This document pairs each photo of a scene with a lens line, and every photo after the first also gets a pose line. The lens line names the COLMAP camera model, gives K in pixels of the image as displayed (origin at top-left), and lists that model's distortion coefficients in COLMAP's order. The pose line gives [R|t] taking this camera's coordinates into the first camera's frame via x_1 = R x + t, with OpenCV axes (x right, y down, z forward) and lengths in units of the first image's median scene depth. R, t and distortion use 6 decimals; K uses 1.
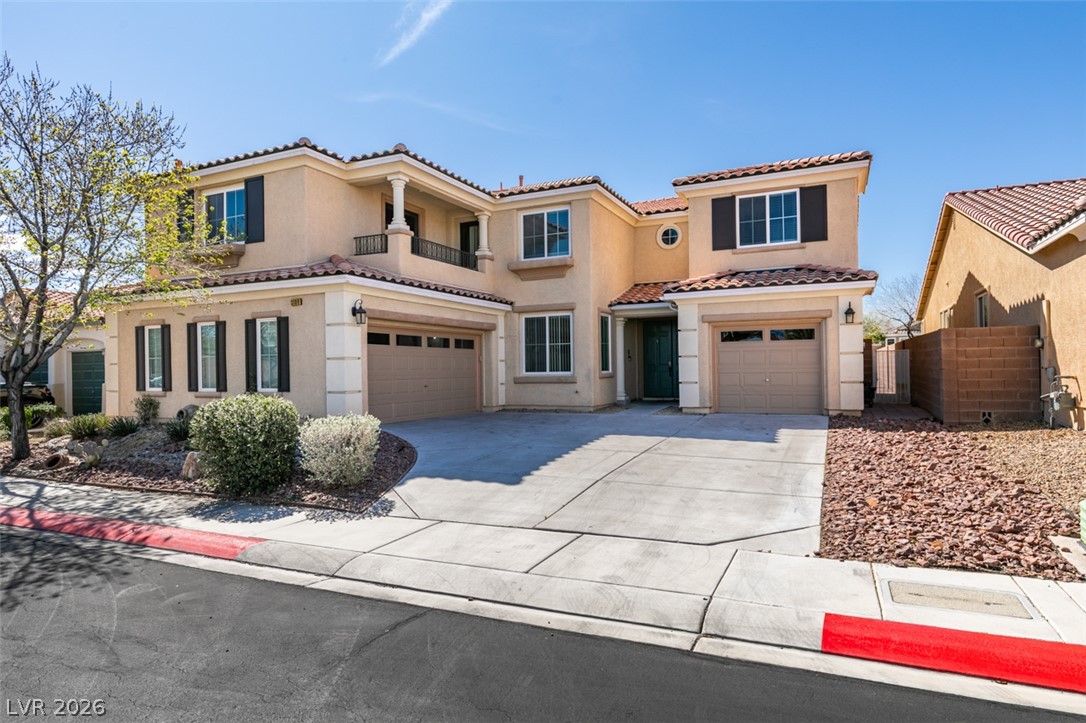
lens RADIAL K [[635.5, 0, 543.0], [0, 635.5, 361.5], [0, 0, 1]] dist [-0.000012, 0.000082]
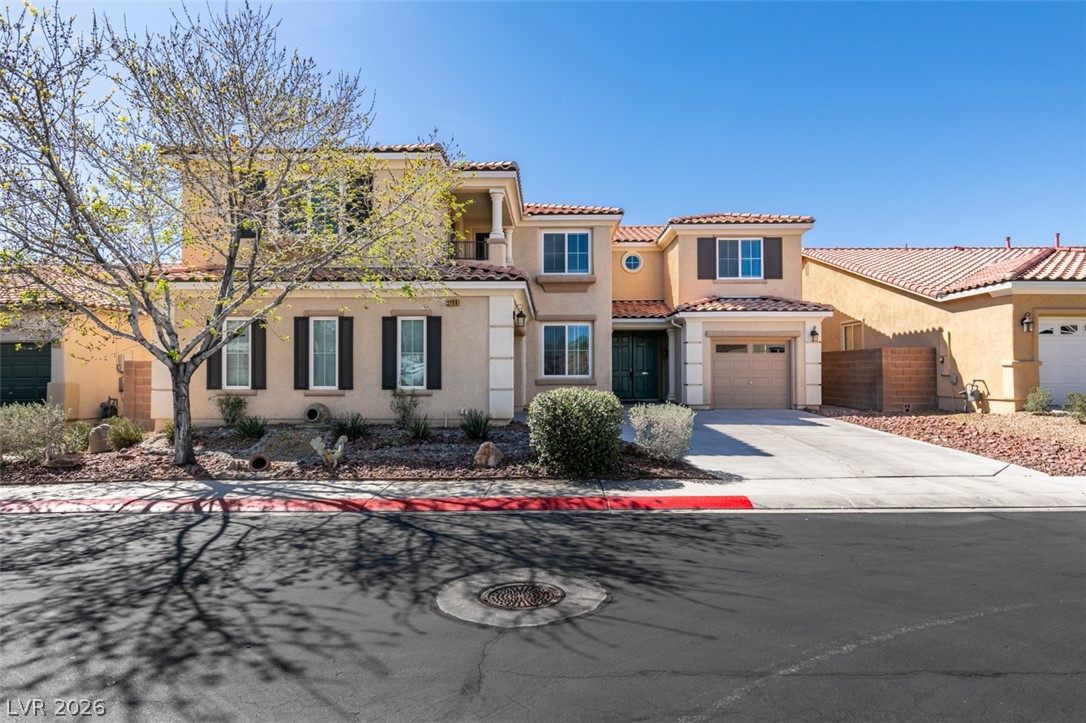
lens RADIAL K [[635.5, 0, 543.0], [0, 635.5, 361.5], [0, 0, 1]] dist [-0.000012, 0.000082]
pose [[0.909717, 0.022342, 0.414628, -0.555670], [-0.016303, 0.999703, -0.018097, 0.015266], [-0.414909, 0.009704, 0.909811, -0.006683]]
